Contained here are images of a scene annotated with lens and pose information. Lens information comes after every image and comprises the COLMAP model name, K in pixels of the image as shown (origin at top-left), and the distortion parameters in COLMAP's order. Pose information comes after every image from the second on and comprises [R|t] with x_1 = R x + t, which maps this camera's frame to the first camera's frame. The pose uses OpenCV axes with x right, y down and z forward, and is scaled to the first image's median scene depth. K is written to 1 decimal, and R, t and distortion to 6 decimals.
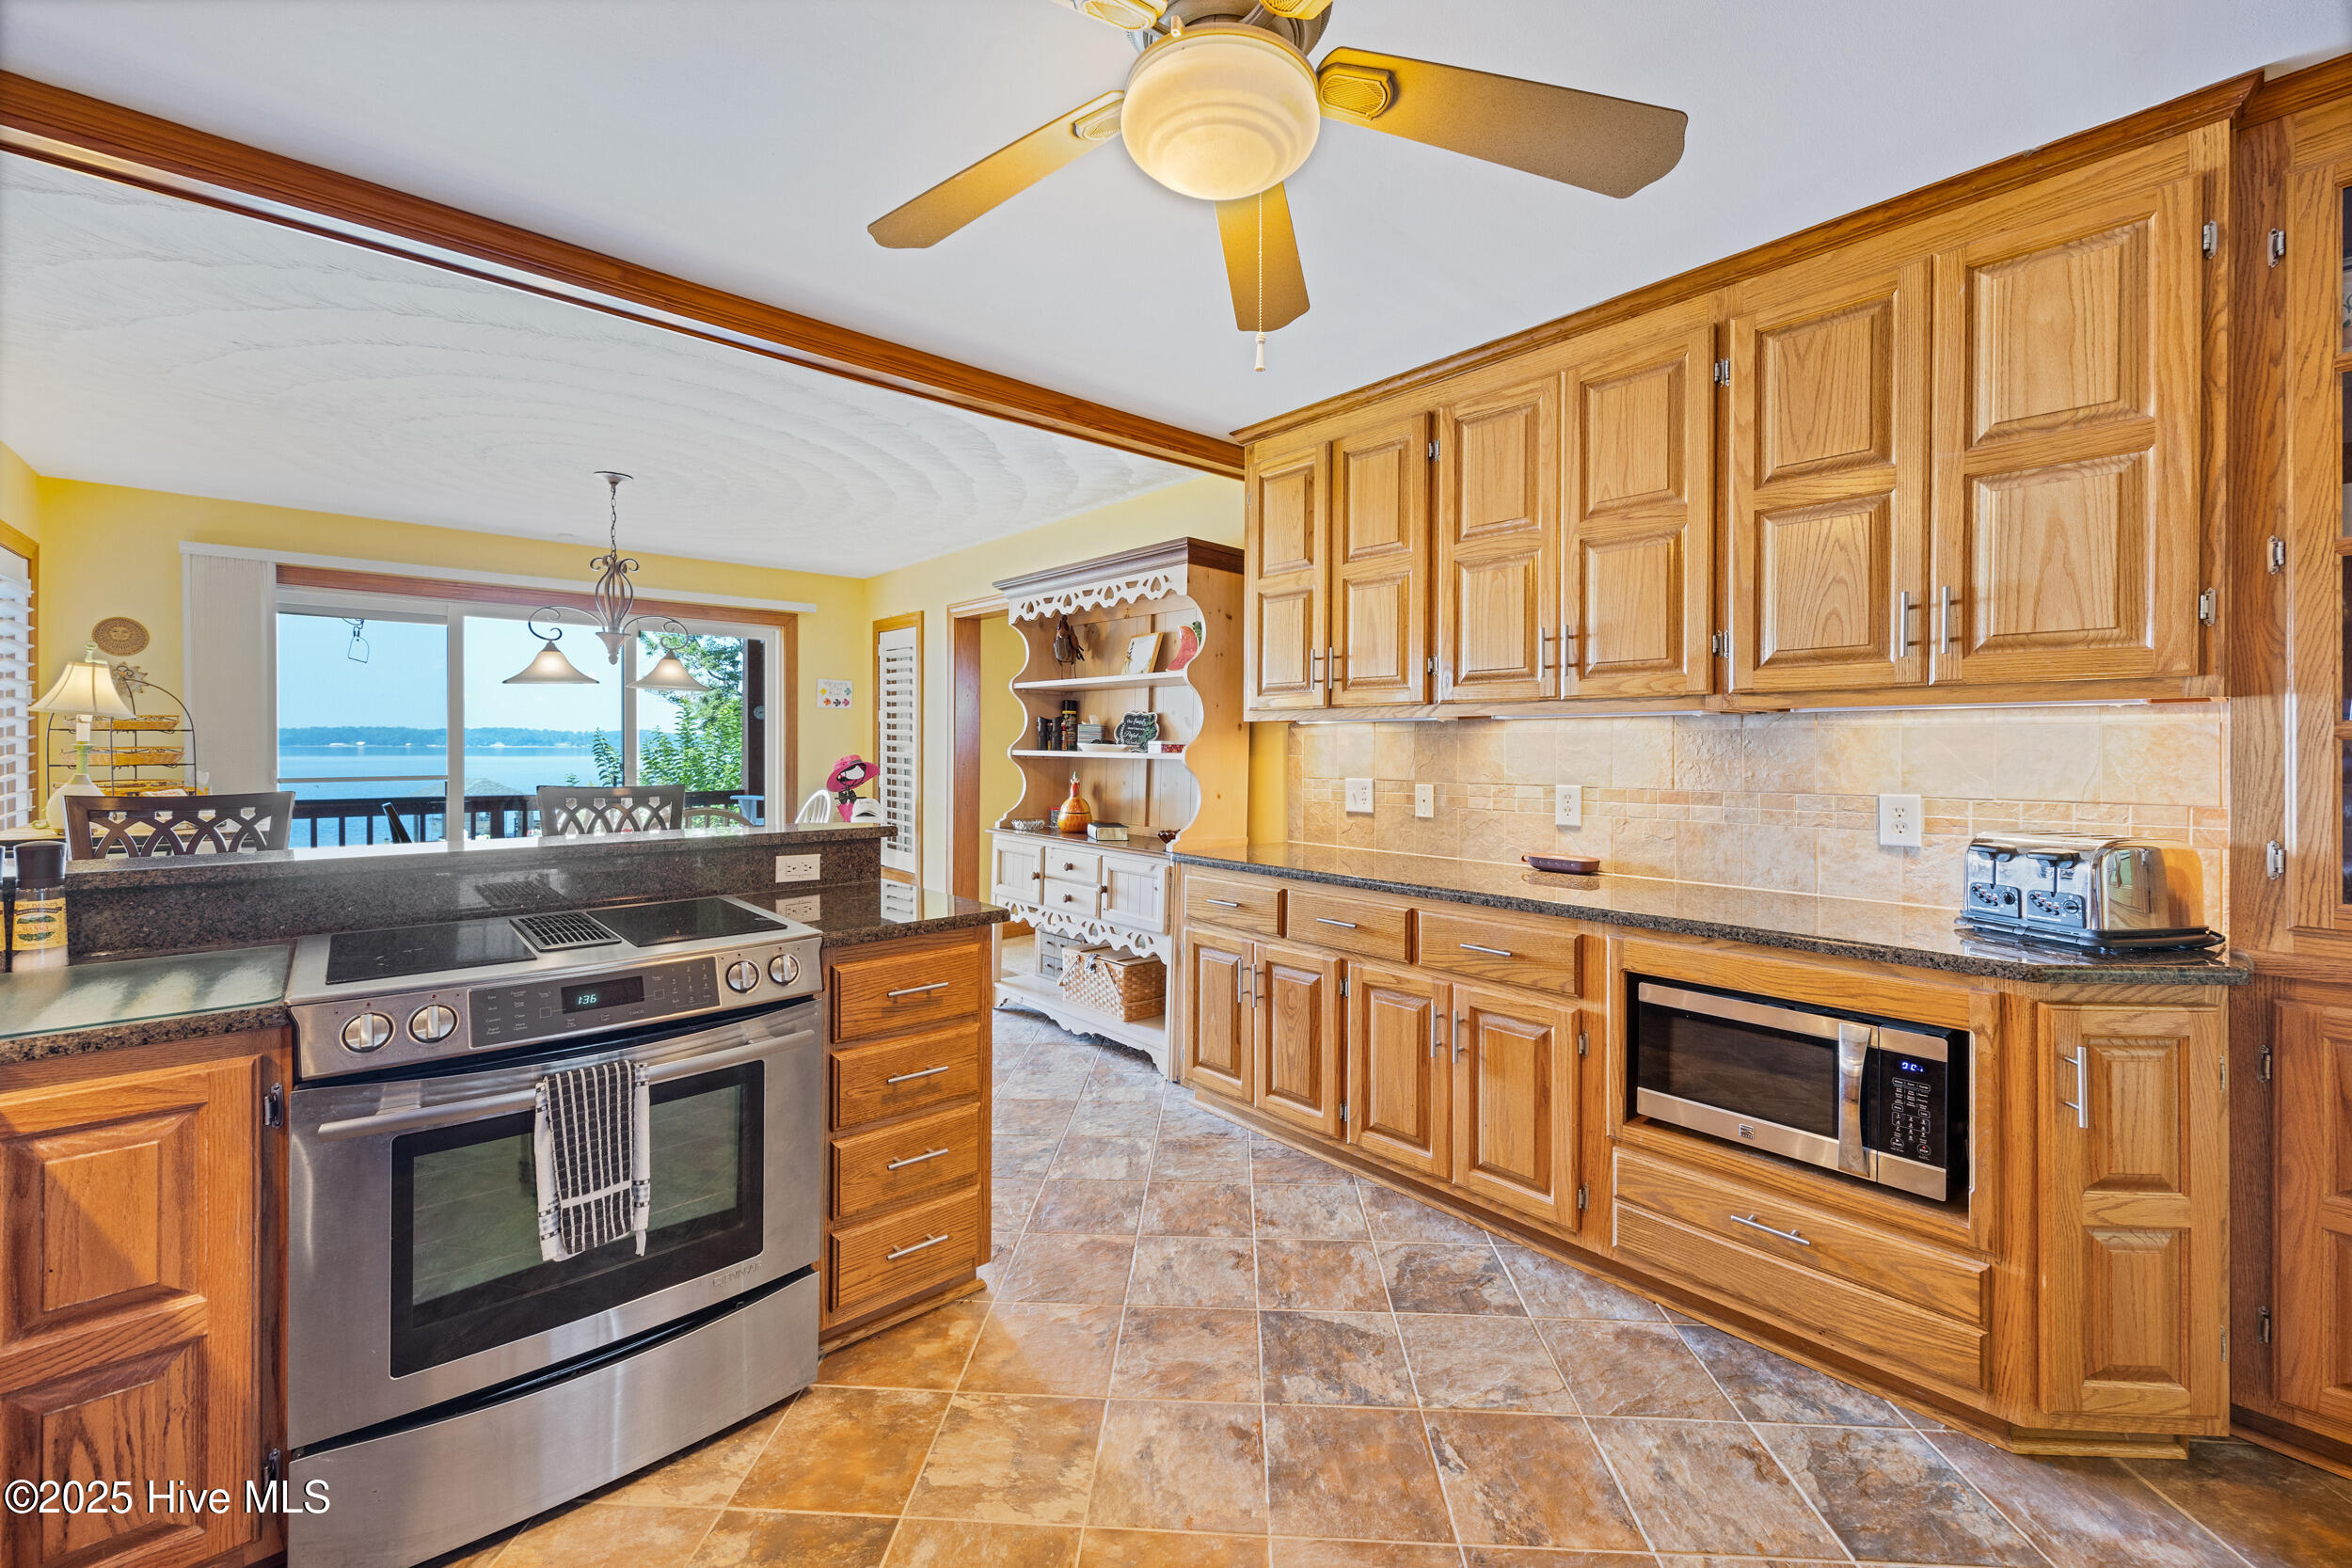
lens RADIAL K [[940.5, 0, 1172.5], [0, 940.5, 771.9], [0, 0, 1]] dist [0.007764, -0.000287]
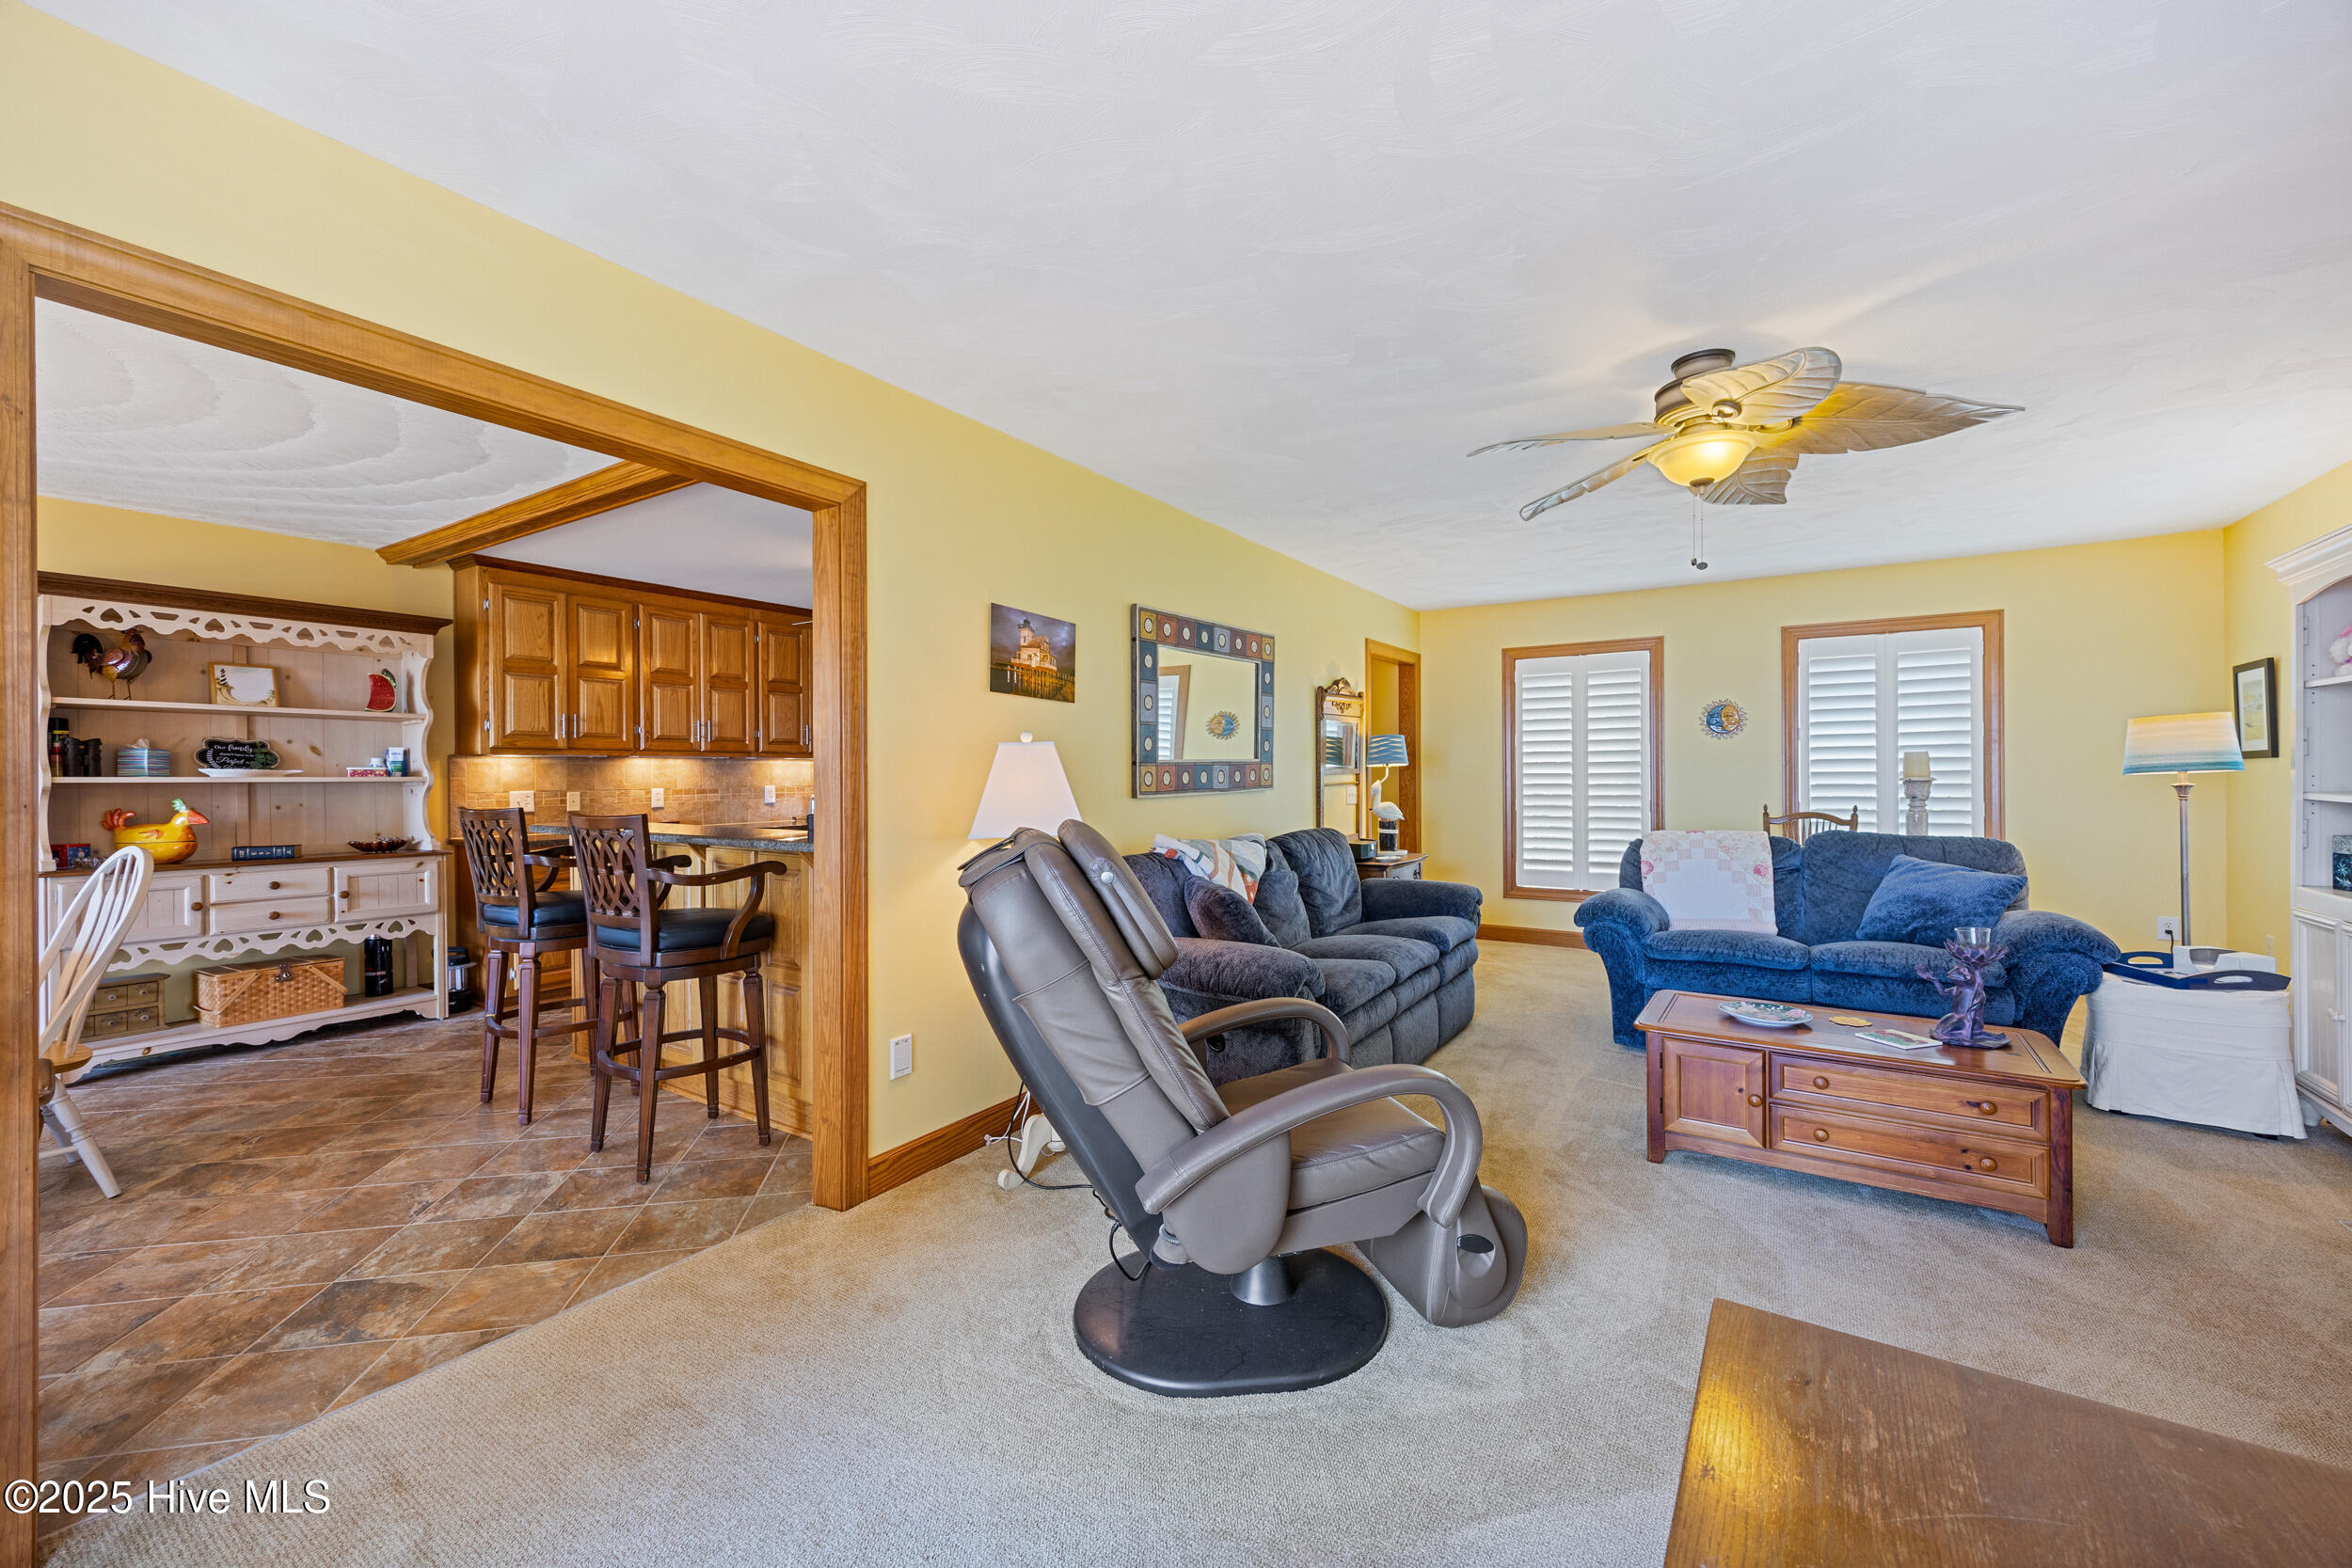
lens RADIAL K [[940.5, 0, 1187.8], [0, 940.5, 771.5], [0, 0, 1]] dist [0.007764, -0.000287]
pose [[-0.268200, -0.005645, 0.963347, -1.518806], [0.023993, 0.999633, 0.012538, -0.017667], [-0.963064, 0.026476, -0.267967, 0.312520]]
